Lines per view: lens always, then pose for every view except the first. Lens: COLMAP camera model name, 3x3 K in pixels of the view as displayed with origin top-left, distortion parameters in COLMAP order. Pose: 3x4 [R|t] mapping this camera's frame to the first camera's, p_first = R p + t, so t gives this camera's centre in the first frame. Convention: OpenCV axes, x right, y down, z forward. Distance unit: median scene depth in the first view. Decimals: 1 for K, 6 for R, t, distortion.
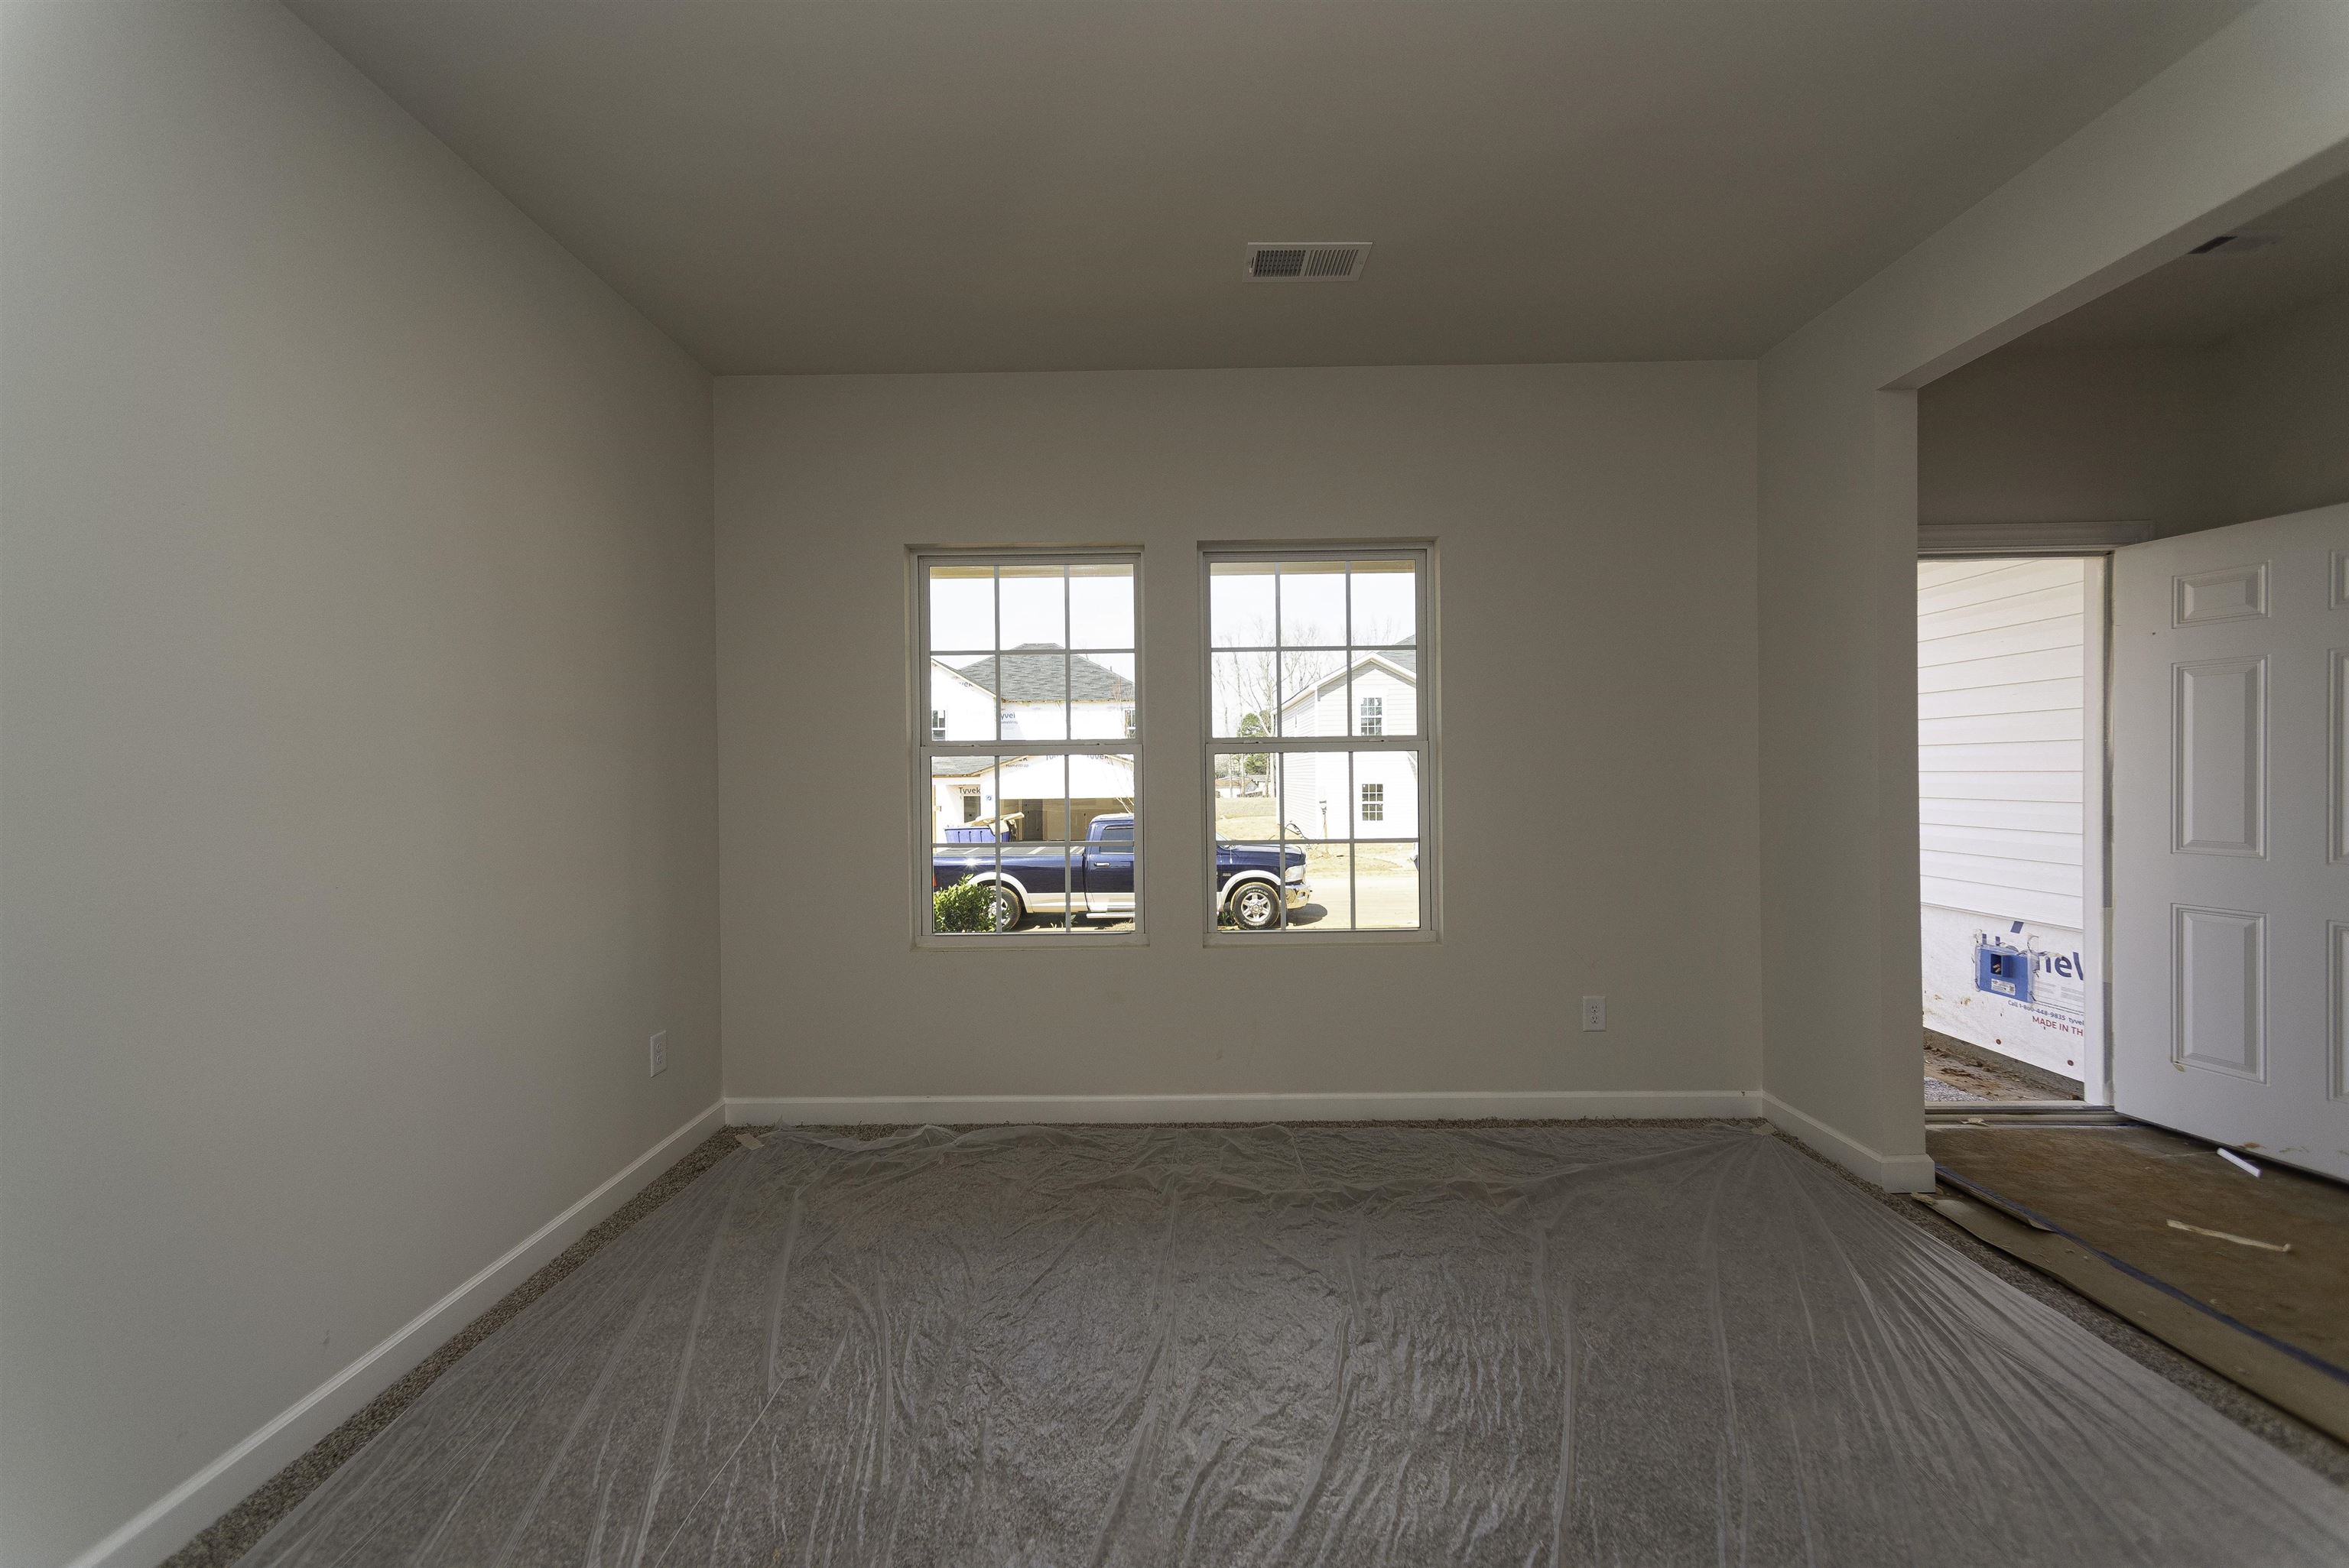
lens RADIAL K [[908.0, 0, 1167.2], [0, 908.0, 783.3], [0, 0, 1]] dist [0.007268, 0.000715]
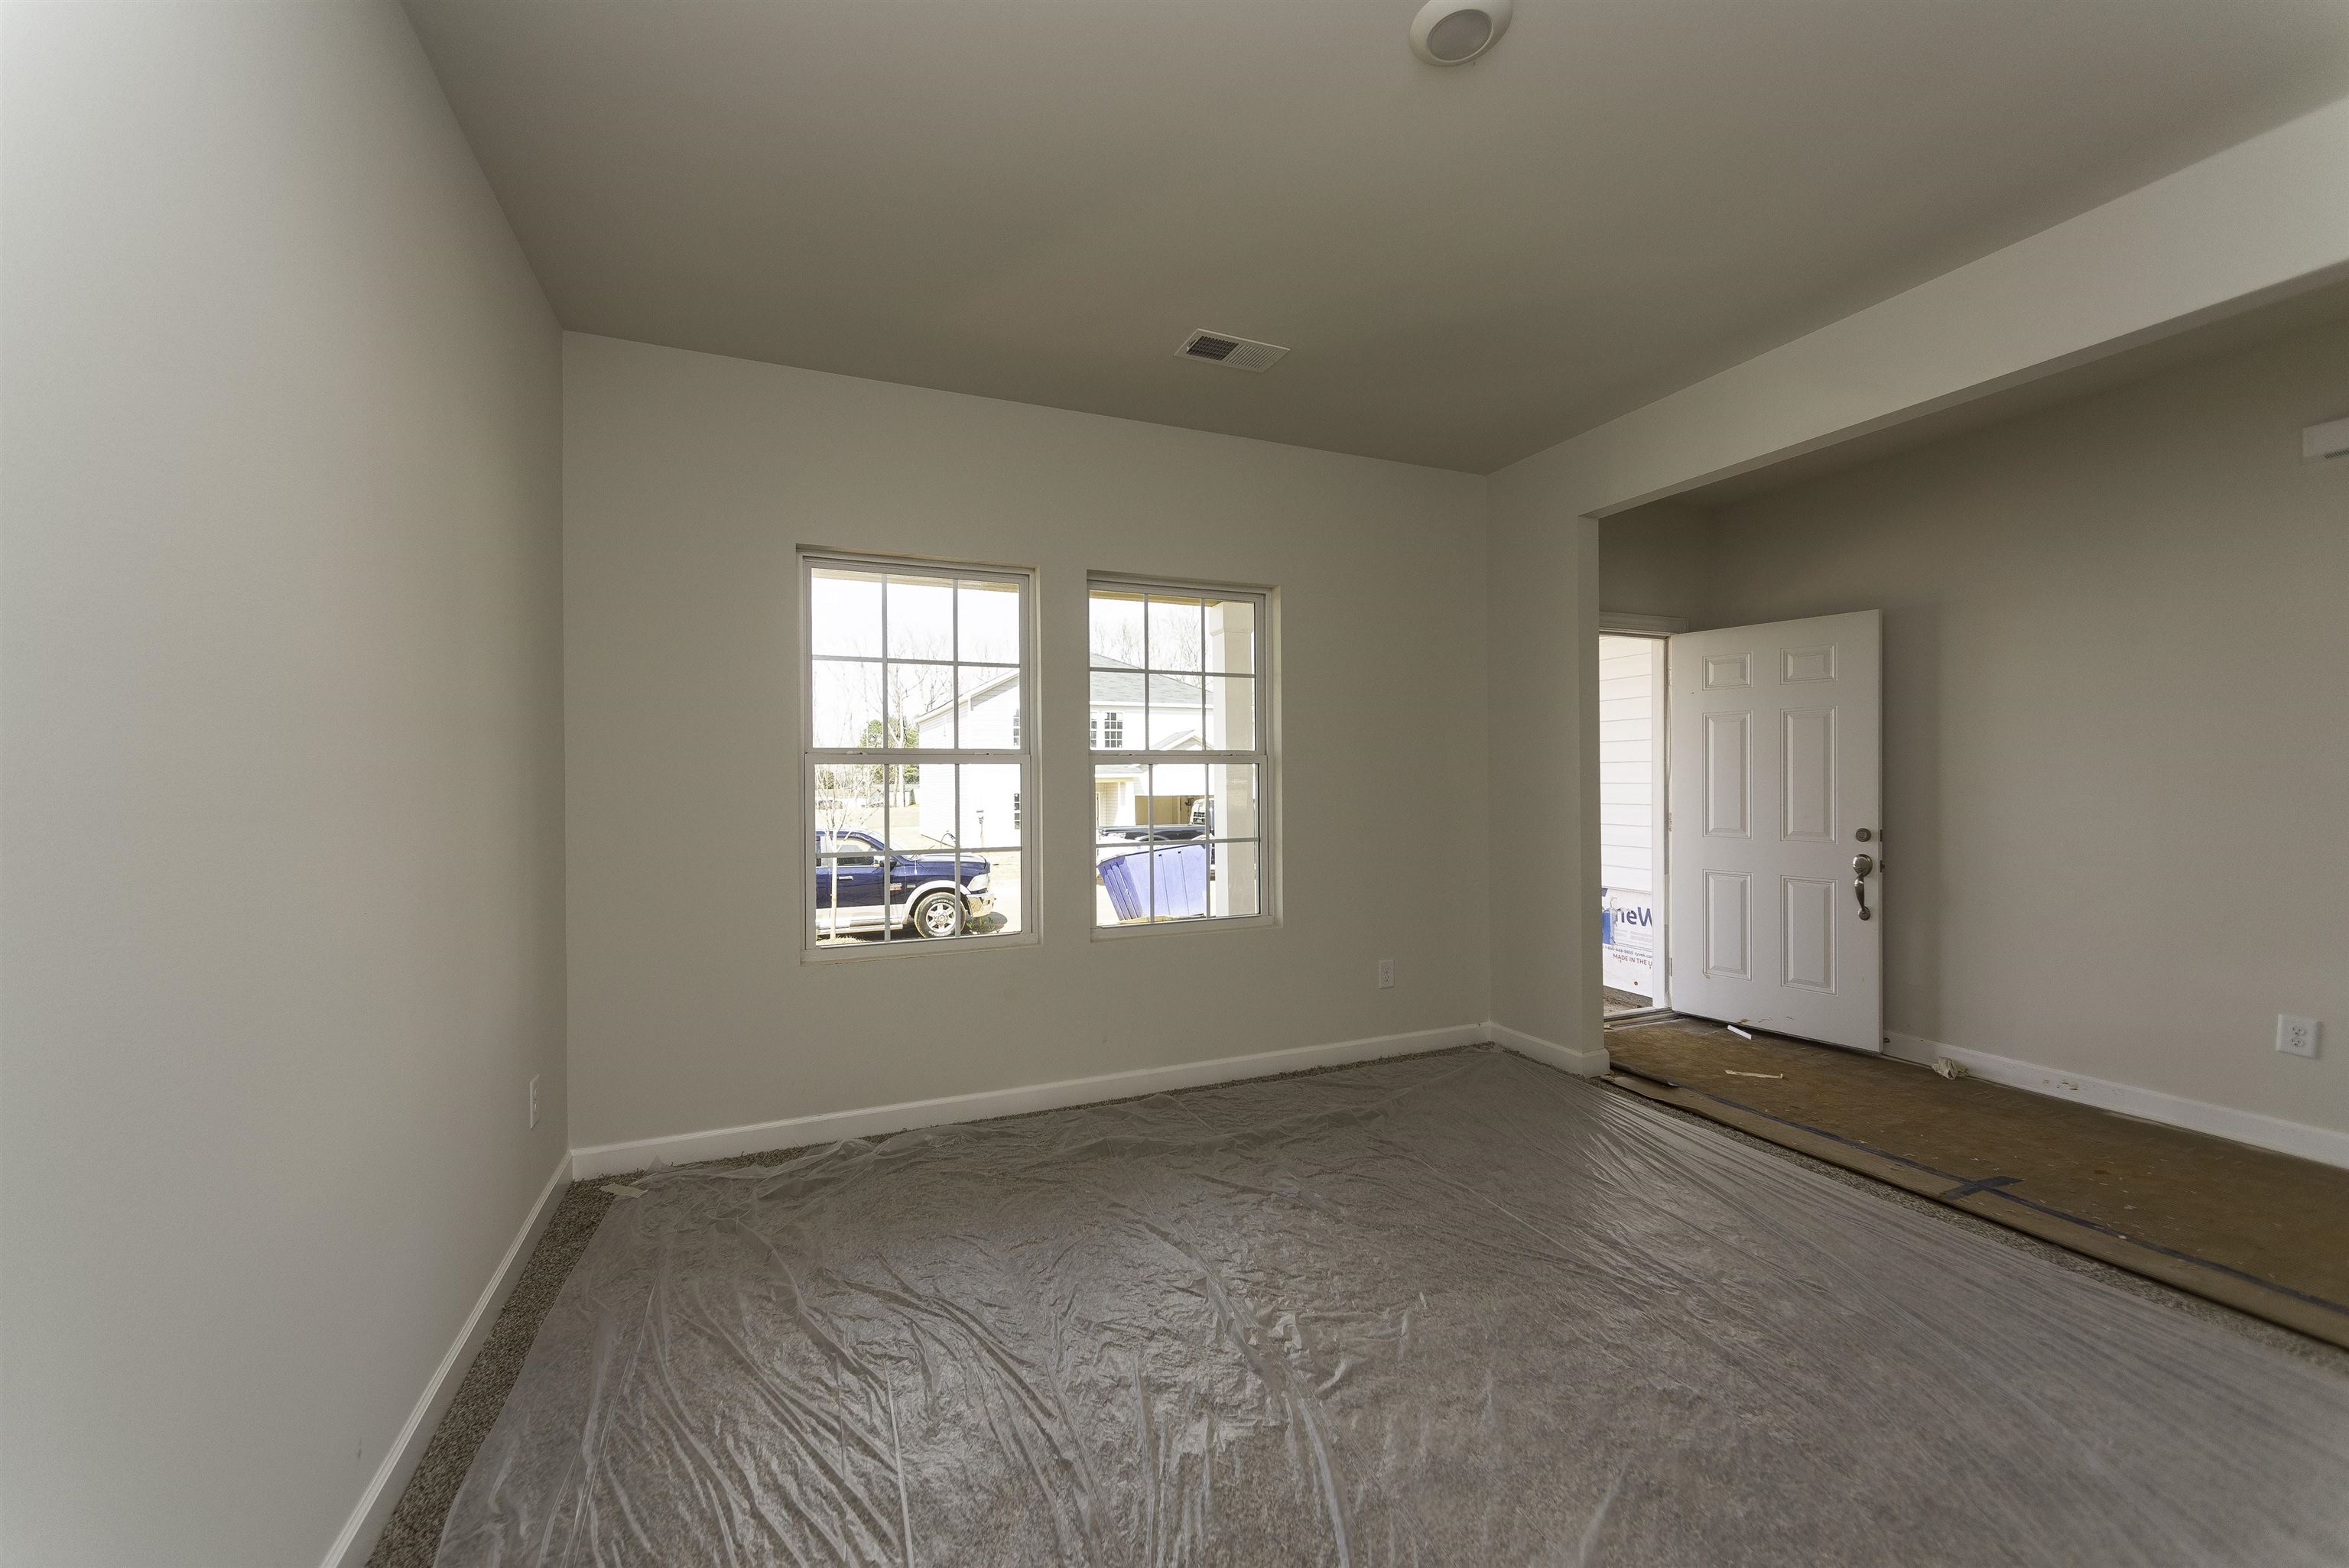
lens RADIAL K [[908.0, 0, 1167.2], [0, 908.0, 783.3], [0, 0, 1]] dist [0.007268, 0.000715]
pose [[0.917177, 0.003765, 0.398462, -0.318073], [0.000623, 0.999941, -0.010882, 0.002531], [-0.398479, 0.010229, 0.917120, -0.038757]]
